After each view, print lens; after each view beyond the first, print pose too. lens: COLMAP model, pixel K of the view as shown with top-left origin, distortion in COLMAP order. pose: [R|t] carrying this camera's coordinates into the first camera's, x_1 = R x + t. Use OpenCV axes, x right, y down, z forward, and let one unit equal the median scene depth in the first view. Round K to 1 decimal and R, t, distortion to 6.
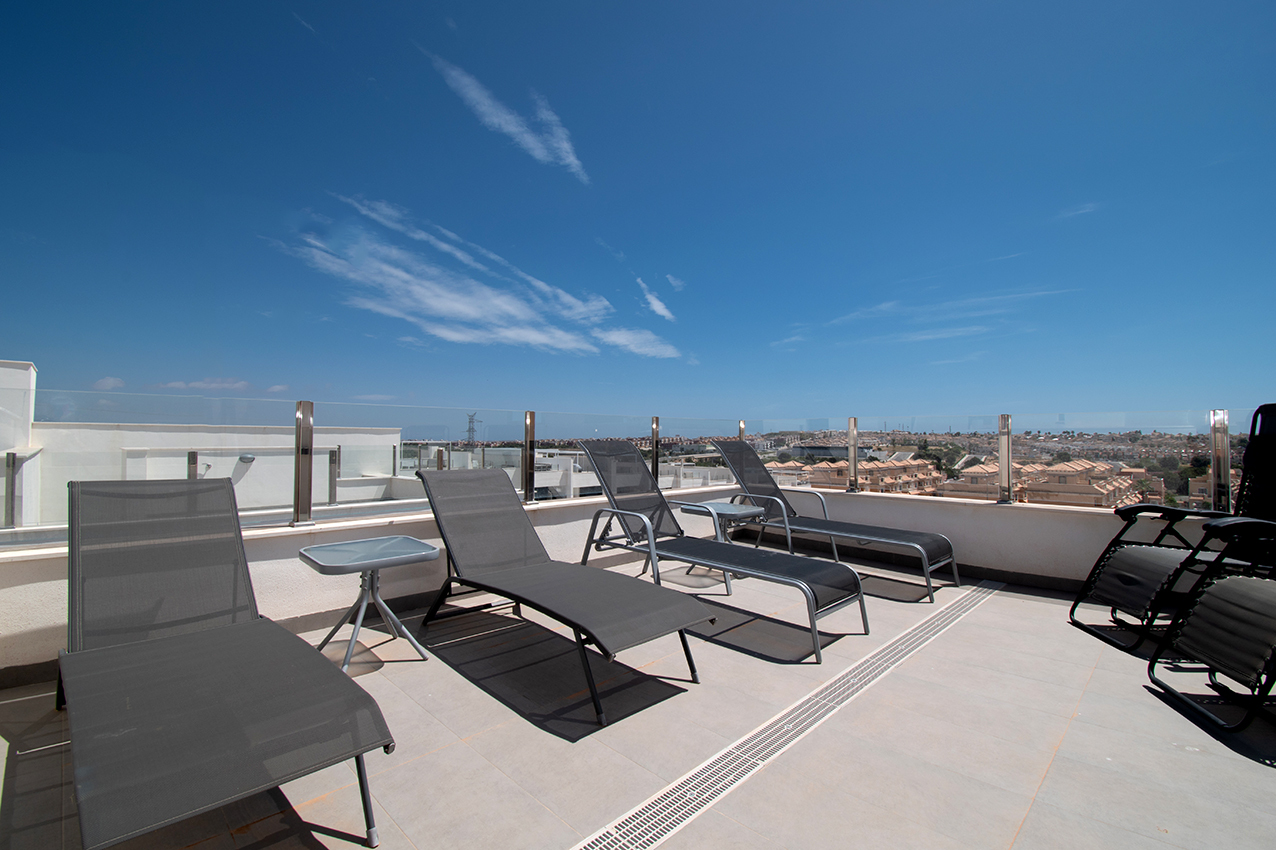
lens RADIAL K [[580.4, 0, 638.0], [0, 580.4, 425.0], [0, 0, 1]] dist [0.000252, 0.000002]
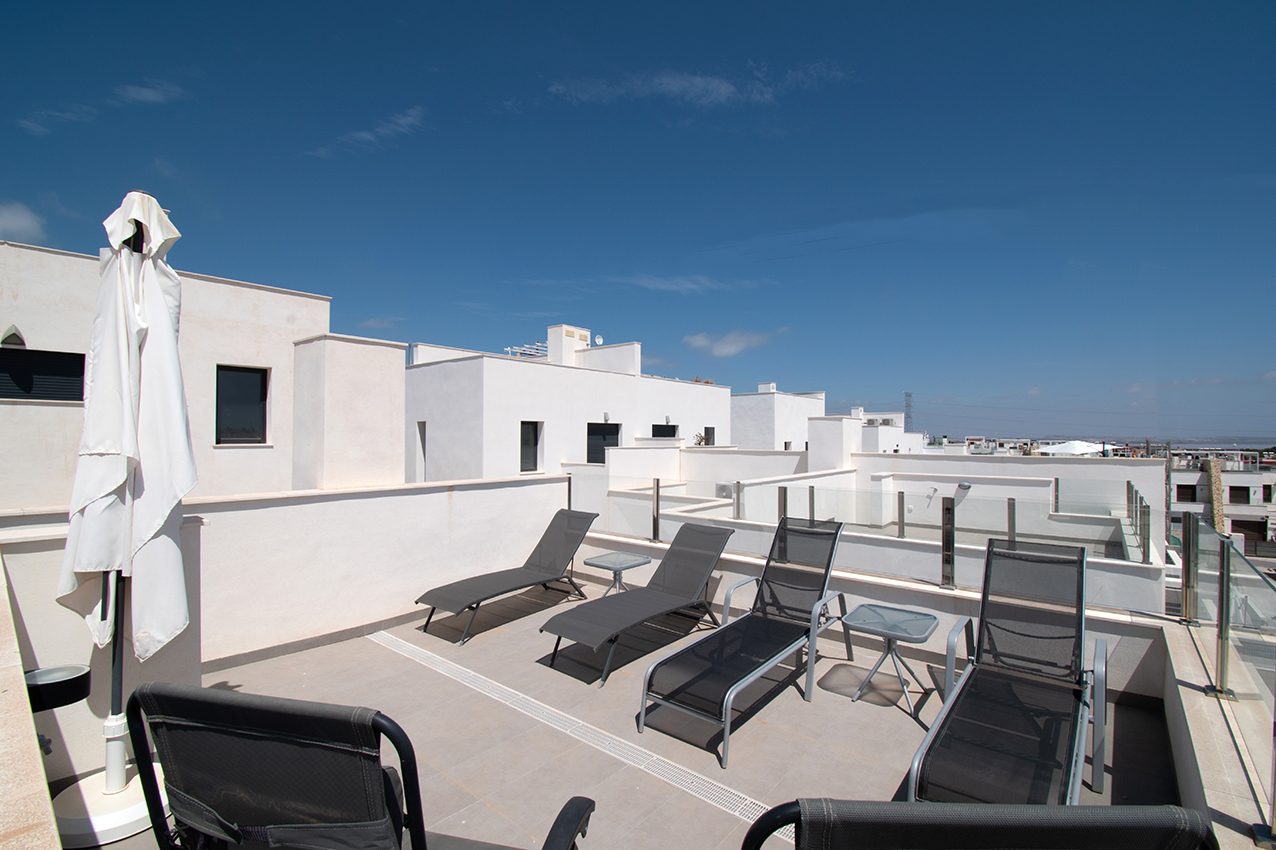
lens RADIAL K [[580.4, 0, 638.0], [0, 580.4, 425.0], [0, 0, 1]] dist [0.000252, 0.000002]
pose [[0.064671, -0.016445, -0.997771, 1.099863], [0.025882, 0.999555, -0.014797, -0.156900], [0.997571, -0.024867, 0.065068, 0.658345]]
